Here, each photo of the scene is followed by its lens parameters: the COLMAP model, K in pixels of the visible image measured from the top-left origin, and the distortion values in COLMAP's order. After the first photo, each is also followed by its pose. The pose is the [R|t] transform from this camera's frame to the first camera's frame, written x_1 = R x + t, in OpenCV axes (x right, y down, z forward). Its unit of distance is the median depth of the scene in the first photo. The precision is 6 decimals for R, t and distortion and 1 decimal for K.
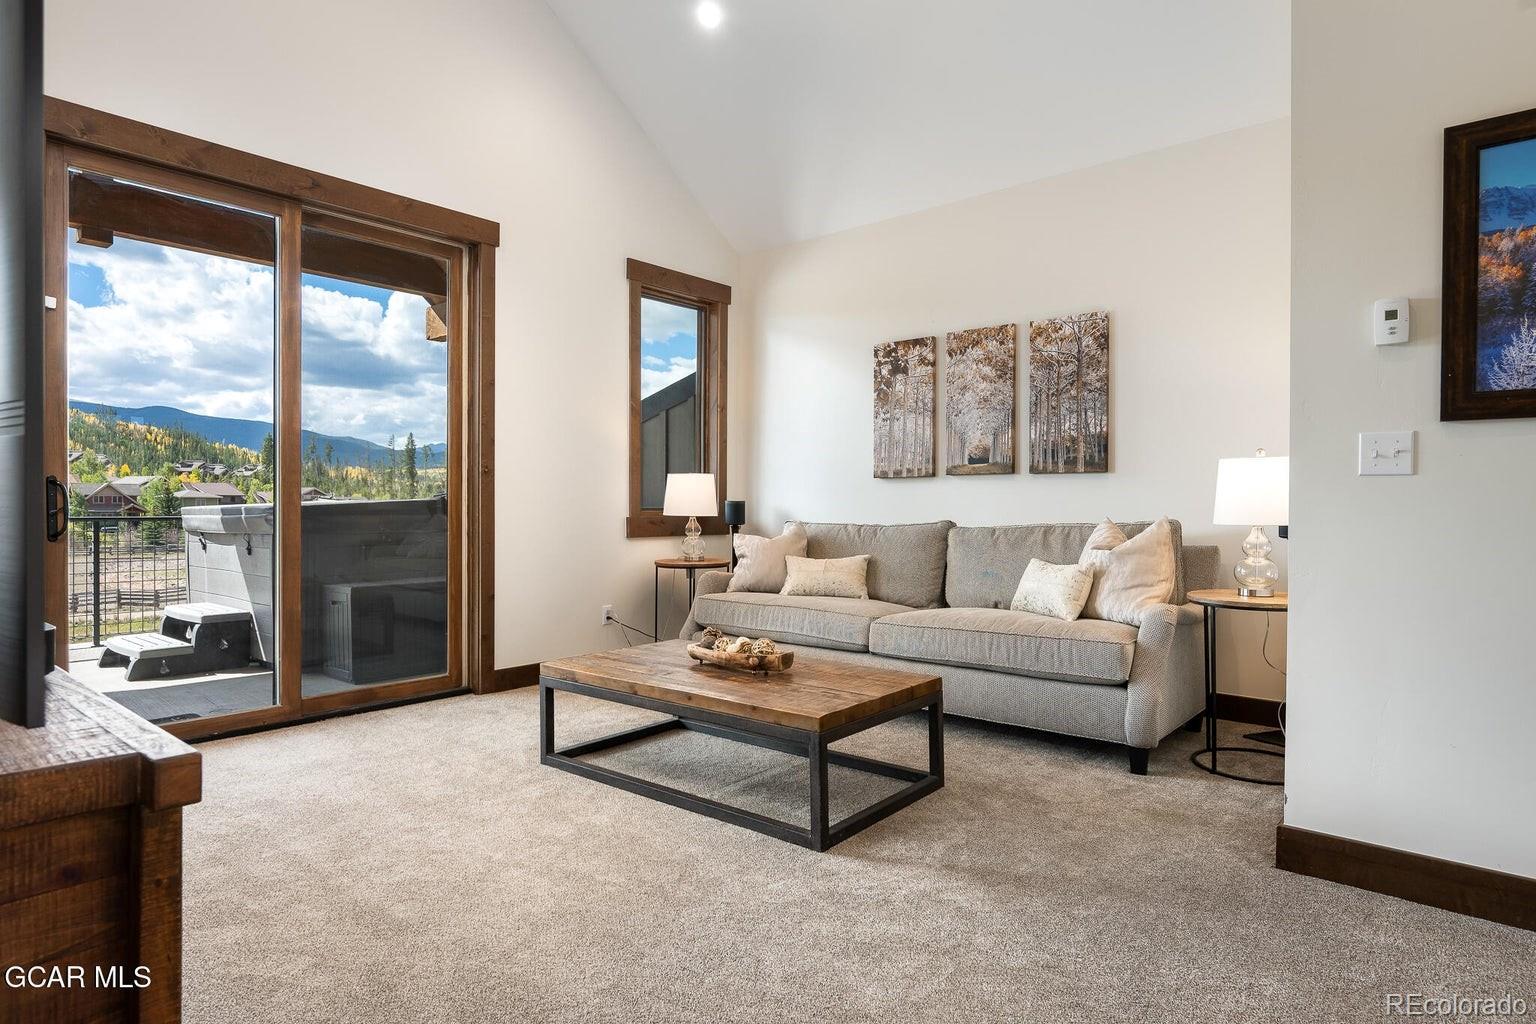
lens RADIAL K [[847.0, 0, 771.9], [0, 847.0, 509.0], [0, 0, 1]] dist [-0.005916, 0.000580]
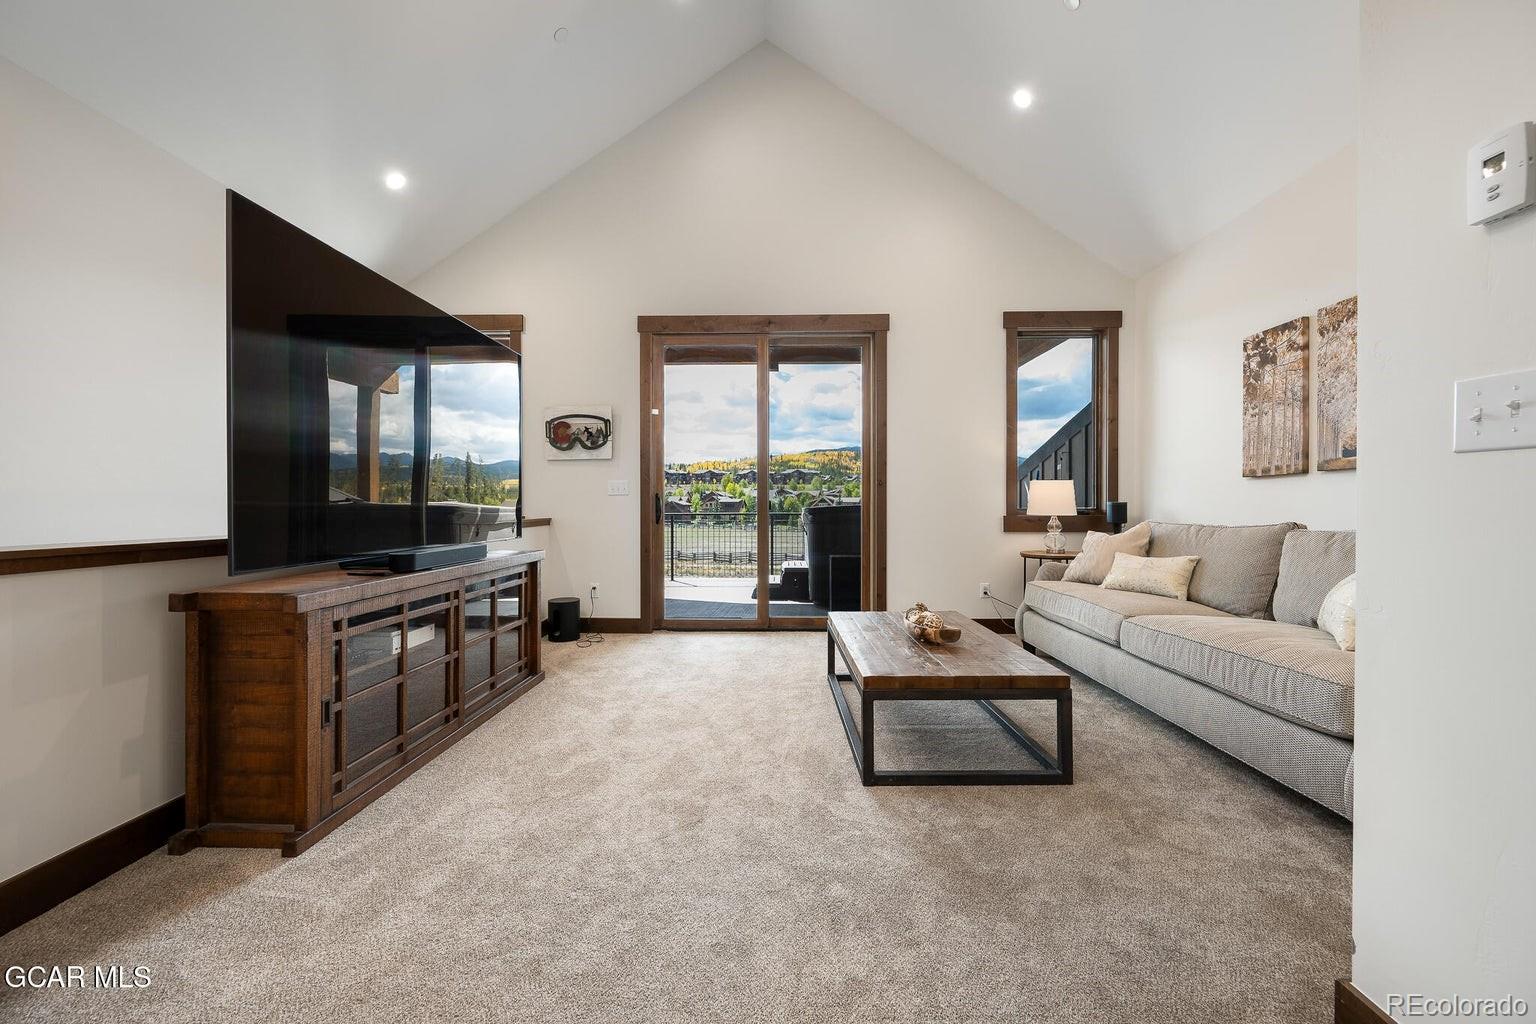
lens RADIAL K [[601.2, 0, 770.5], [0, 601.2, 507.8], [0, 0, 1]] dist [-0.004042, -0.000245]
pose [[0.636171, -0.000644, -0.771548, 0.318999], [-0.001384, 0.999997, -0.001976, 0.000023], [0.771547, 0.002325, 0.636168, 0.162940]]
